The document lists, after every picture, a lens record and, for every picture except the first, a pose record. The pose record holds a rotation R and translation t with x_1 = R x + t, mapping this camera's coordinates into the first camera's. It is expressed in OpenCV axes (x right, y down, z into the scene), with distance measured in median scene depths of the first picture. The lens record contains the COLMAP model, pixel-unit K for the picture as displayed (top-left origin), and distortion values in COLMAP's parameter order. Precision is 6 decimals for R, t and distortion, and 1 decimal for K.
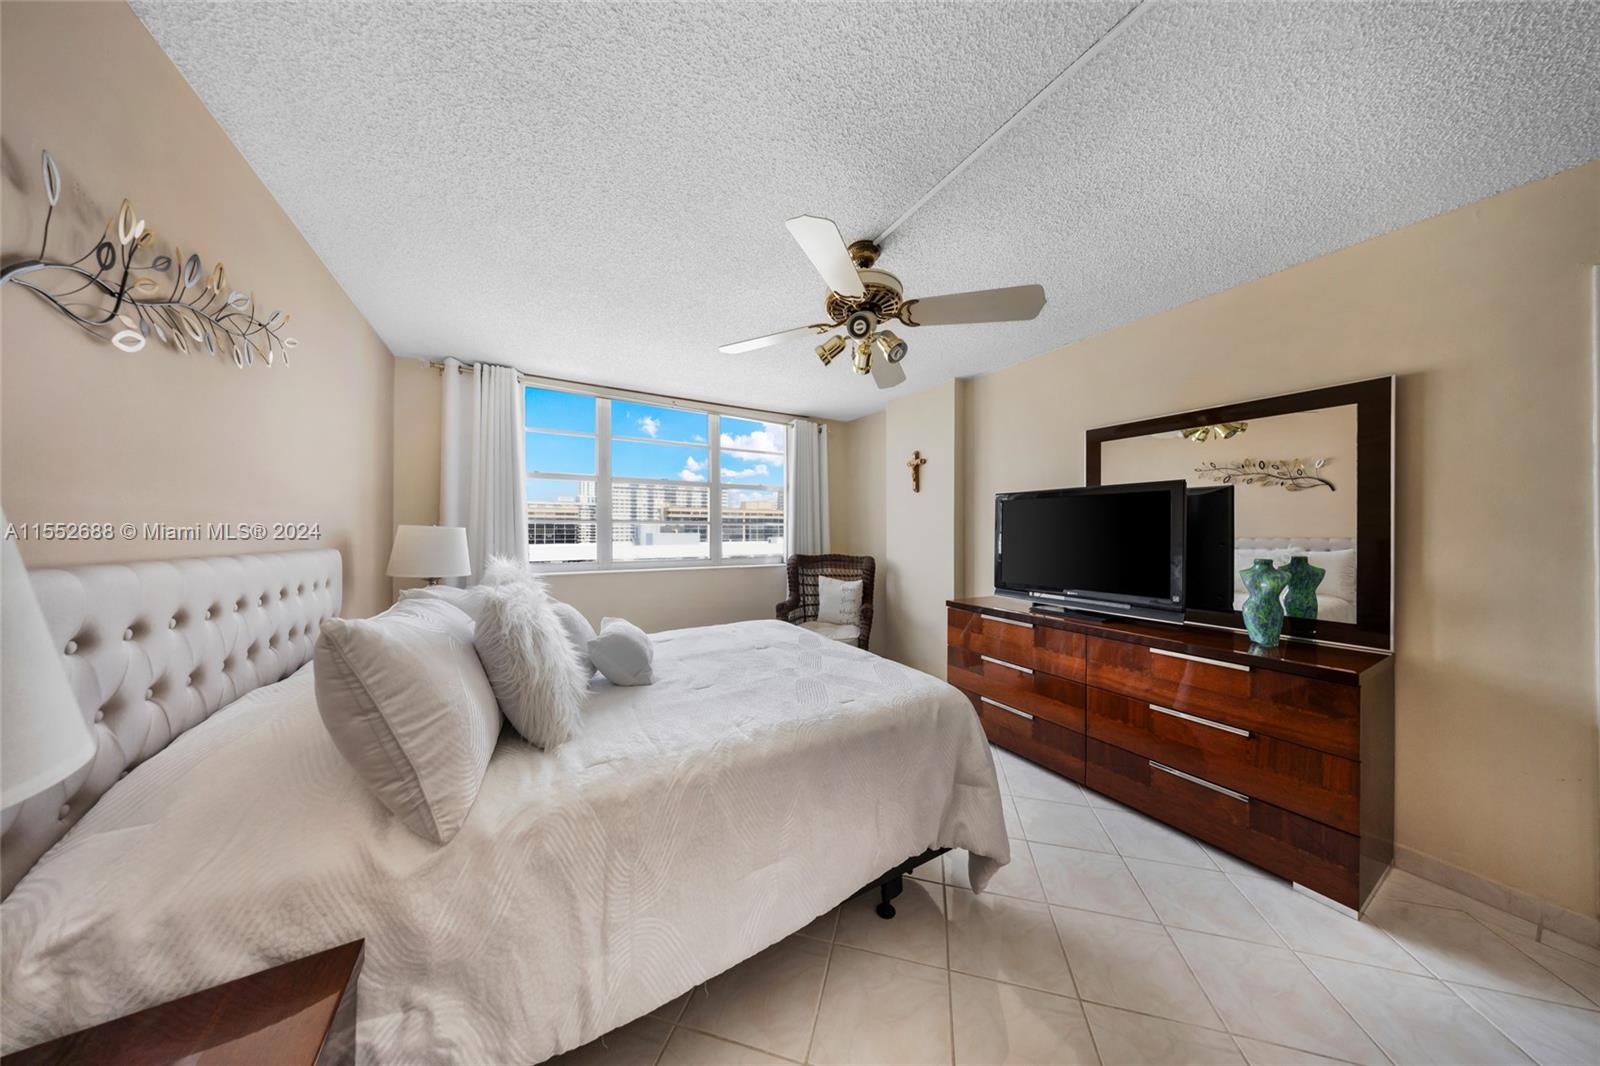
lens RADIAL K [[461.9, 0, 795.4], [0, 461.9, 532.5], [0, 0, 1]] dist [-0.001007, 0.000008]
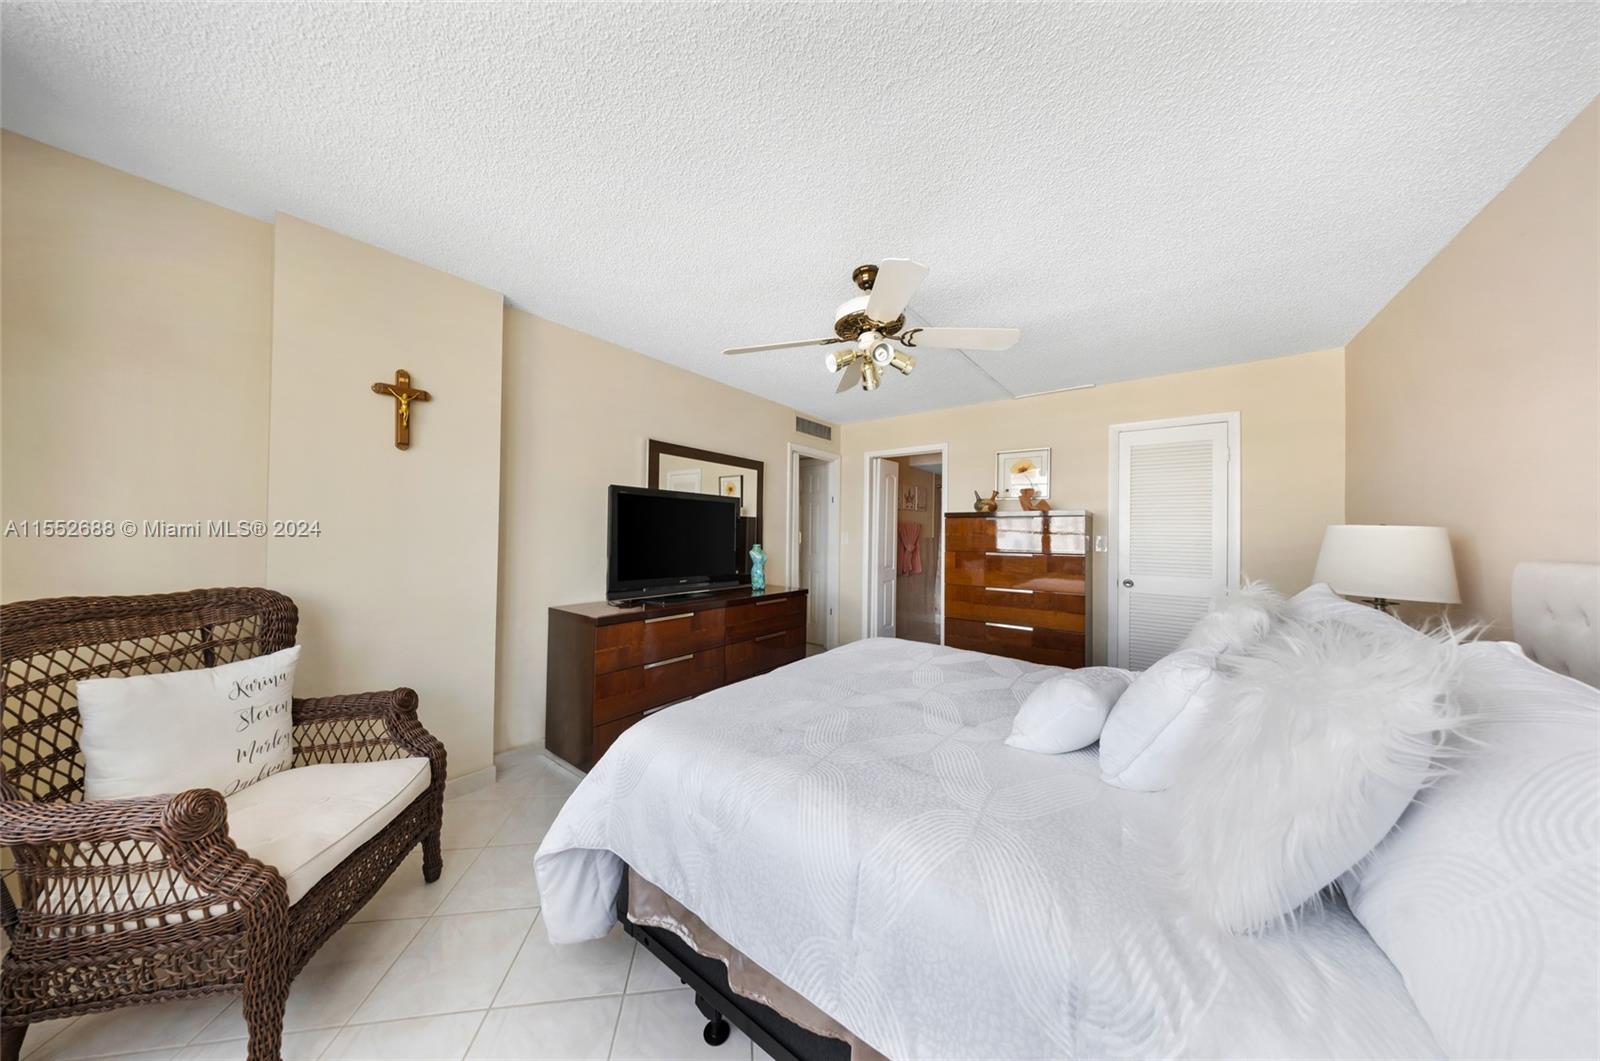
lens RADIAL K [[472.1, 0, 802.7], [0, 472.1, 530.0], [0, 0, 1]] dist [-0.000169, -0.000021]
pose [[-0.396909, -0.001213, 0.917857, -0.414290], [-0.008755, 0.999959, -0.002464, 0.001700], [-0.917816, -0.009014, -0.396903, 0.805222]]
